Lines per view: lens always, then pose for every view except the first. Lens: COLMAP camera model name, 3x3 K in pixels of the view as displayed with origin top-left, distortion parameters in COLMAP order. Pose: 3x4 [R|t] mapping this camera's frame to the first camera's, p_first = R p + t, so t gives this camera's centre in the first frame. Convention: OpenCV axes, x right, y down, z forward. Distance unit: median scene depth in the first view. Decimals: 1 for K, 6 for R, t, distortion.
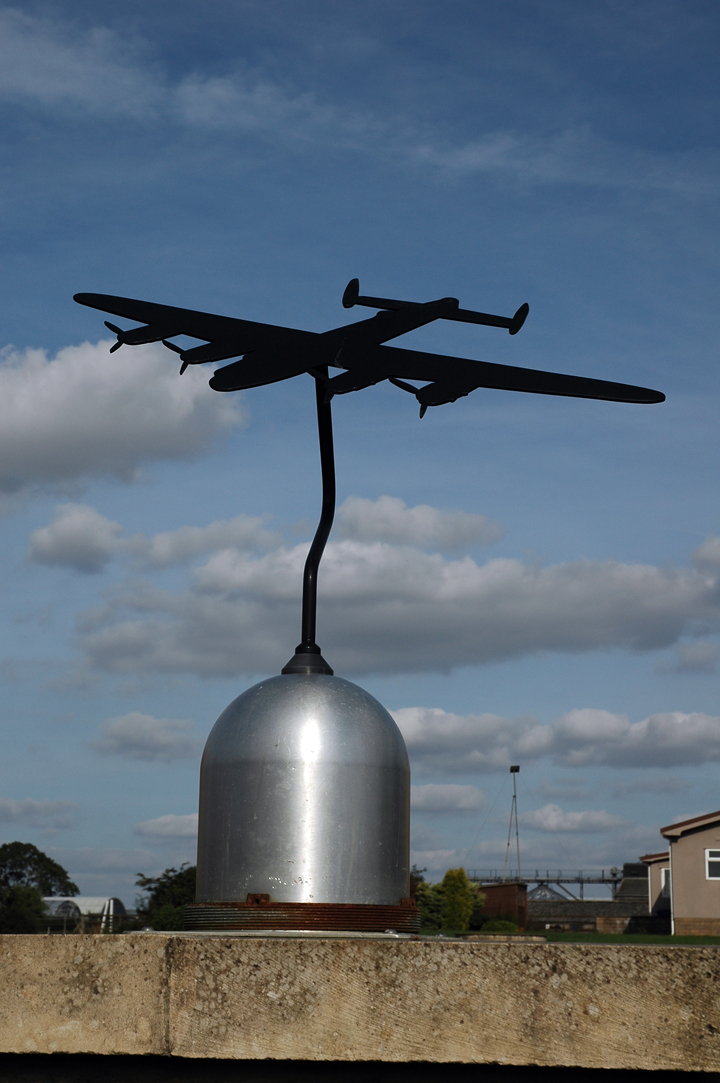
lens RADIAL K [[1895.4, 0, 360.0], [0, 1895.4, 541.5], [0, 0, 1]] dist [0.081805, 0.071965]
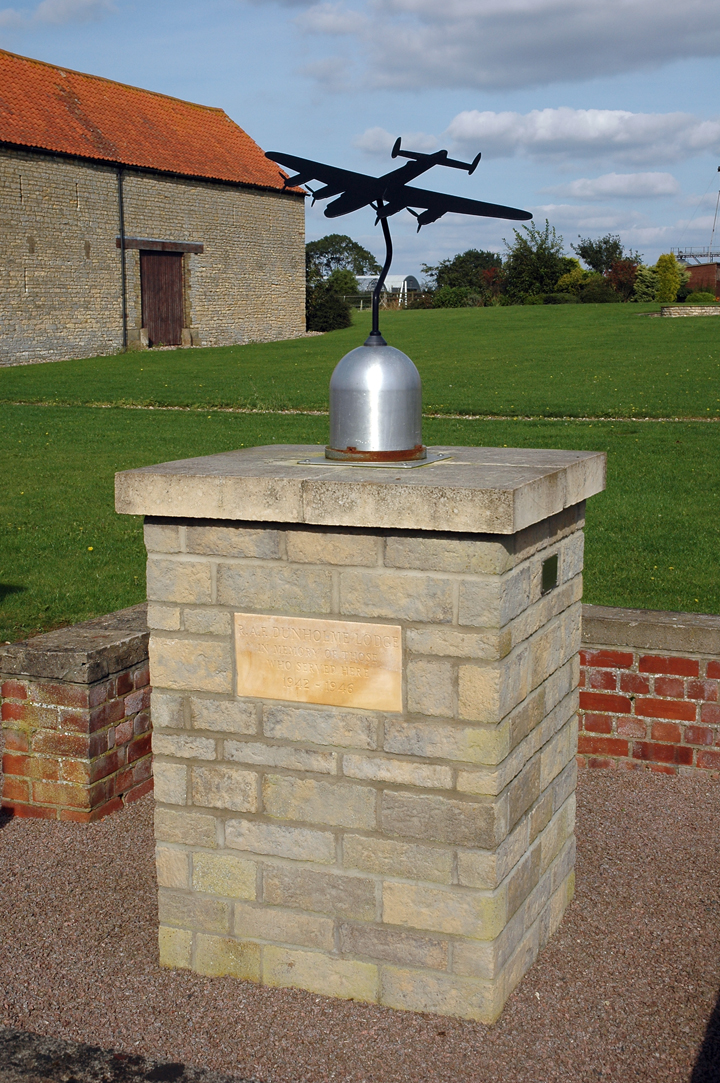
lens RADIAL K [[1727.8, 0, 360.0], [0, 1727.8, 541.5], [0, 0, 1]] dist [-0.016365, -0.029068]
pose [[0.983003, 0.007156, -0.183447, 0.312396], [0.061242, 0.929221, 0.364415, -0.433140], [0.173071, -0.369456, 0.912989, -0.893087]]
